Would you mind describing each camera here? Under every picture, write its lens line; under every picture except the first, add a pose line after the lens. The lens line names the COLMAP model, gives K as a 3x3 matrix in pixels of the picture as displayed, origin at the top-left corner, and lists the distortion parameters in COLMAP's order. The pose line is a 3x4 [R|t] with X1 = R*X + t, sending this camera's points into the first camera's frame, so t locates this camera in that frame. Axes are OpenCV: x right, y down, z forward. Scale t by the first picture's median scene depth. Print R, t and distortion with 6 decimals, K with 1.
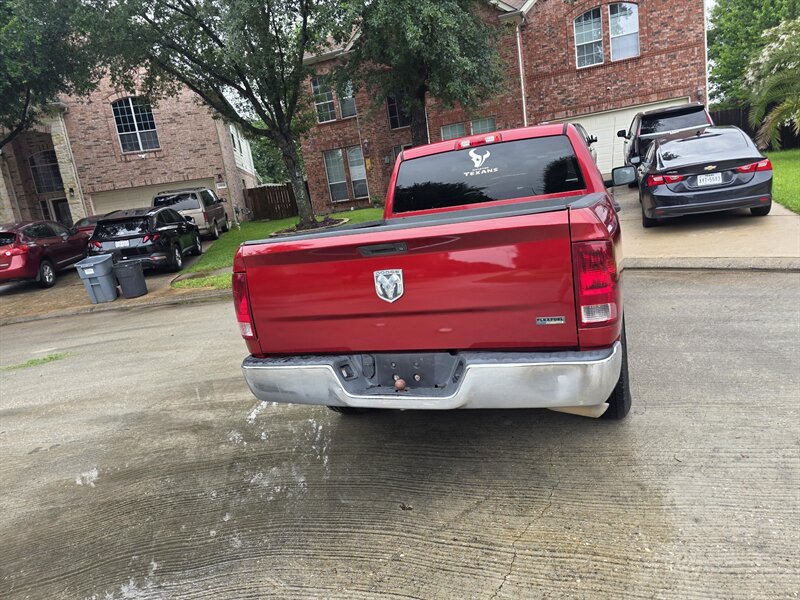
lens RADIAL K [[530.8, 0, 408.9], [0, 530.8, 297.2], [0, 0, 1]] dist [0.066657, -0.067369]
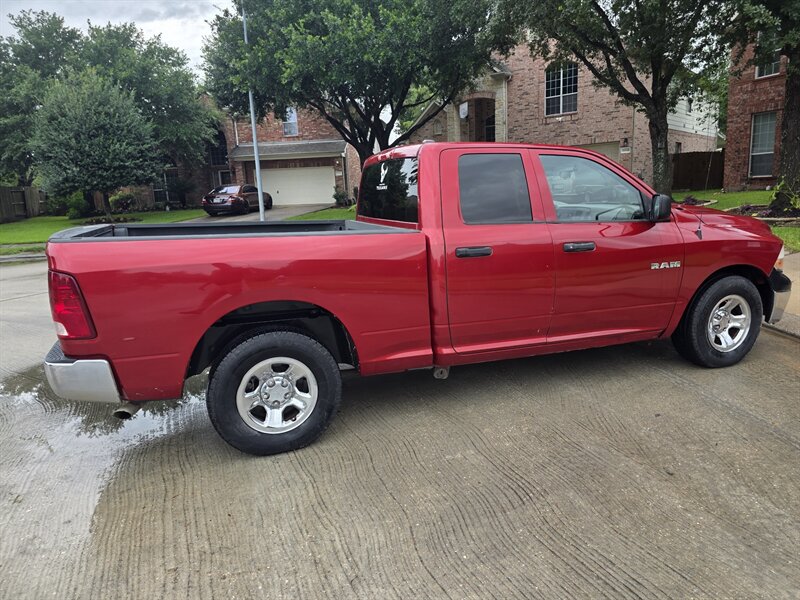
lens RADIAL K [[534.4, 0, 407.1], [0, 534.4, 298.3], [0, 0, 1]] dist [0.063251, -0.054861]
pose [[0.641233, 0.256276, -0.723286, 0.225567], [-0.196193, 0.966007, 0.168341, -0.052088], [0.741841, 0.033957, 0.669715, 0.094857]]
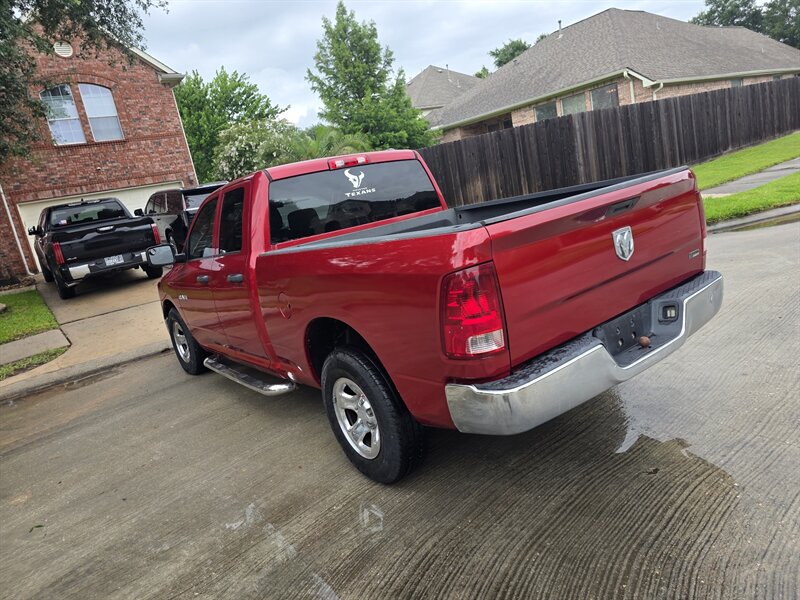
lens RADIAL K [[534.4, 0, 404.2], [0, 534.4, 292.0], [0, 0, 1]] dist [0.071945, -0.067861]
pose [[0.548653, -0.125935, 0.826511, -0.156128], [0.274861, 0.960808, -0.036060, -0.001774], [-0.789577, 0.246960, 0.561765, 0.108593]]
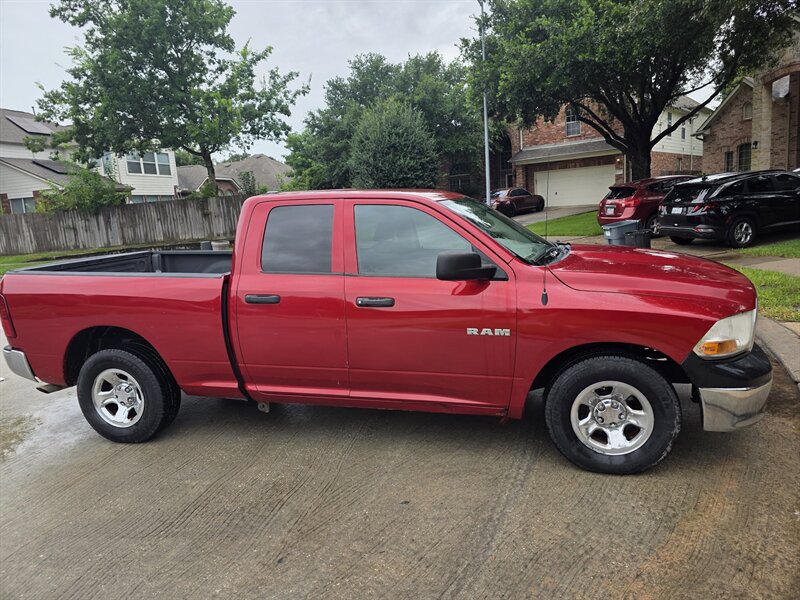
lens RADIAL K [[530.8, 0, 408.9], [0, 530.8, 297.2], [0, 0, 1]] dist [0.066657, -0.067369]
pose [[0.106571, 0.298584, -0.948415, 0.299991], [-0.152608, 0.947457, 0.281134, -0.109842], [0.982524, 0.114775, 0.146537, 0.275252]]
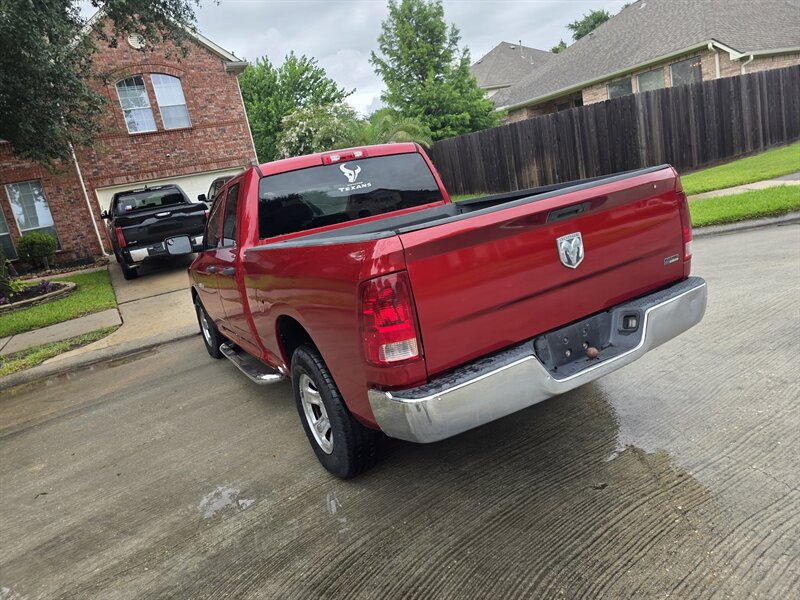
lens RADIAL K [[540.2, 0, 401.7], [0, 540.2, 292.9], [0, 0, 1]] dist [0.069706, -0.065145]
pose [[0.655757, -0.135489, 0.742715, -0.136908], [0.245733, 0.968500, -0.040286, 0.002207], [-0.713861, 0.208927, 0.668395, 0.080586]]
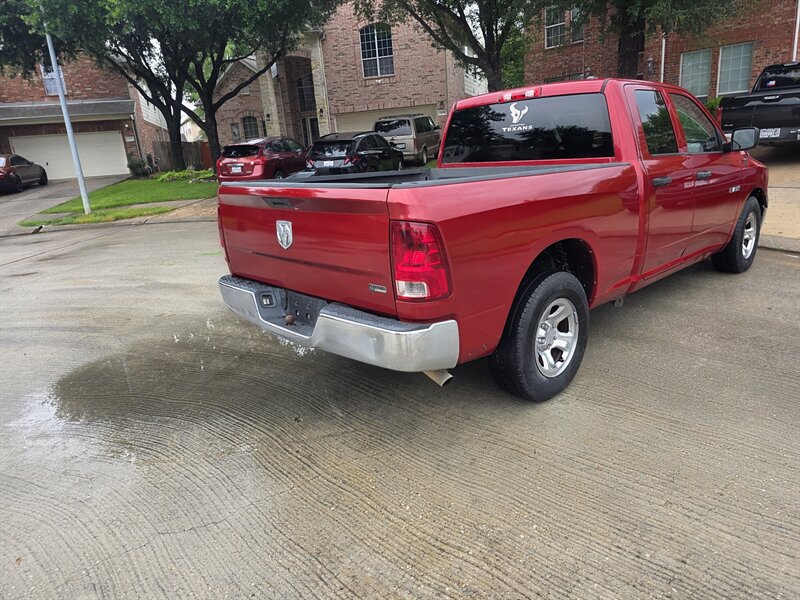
lens RADIAL K [[530.8, 0, 408.9], [0, 530.8, 297.2], [0, 0, 1]] dist [0.066657, -0.067369]
pose [[0.897698, 0.189365, -0.397843, 0.097946], [-0.137053, 0.978150, 0.156329, -0.015123], [0.418754, -0.085811, 0.904036, 0.005869]]
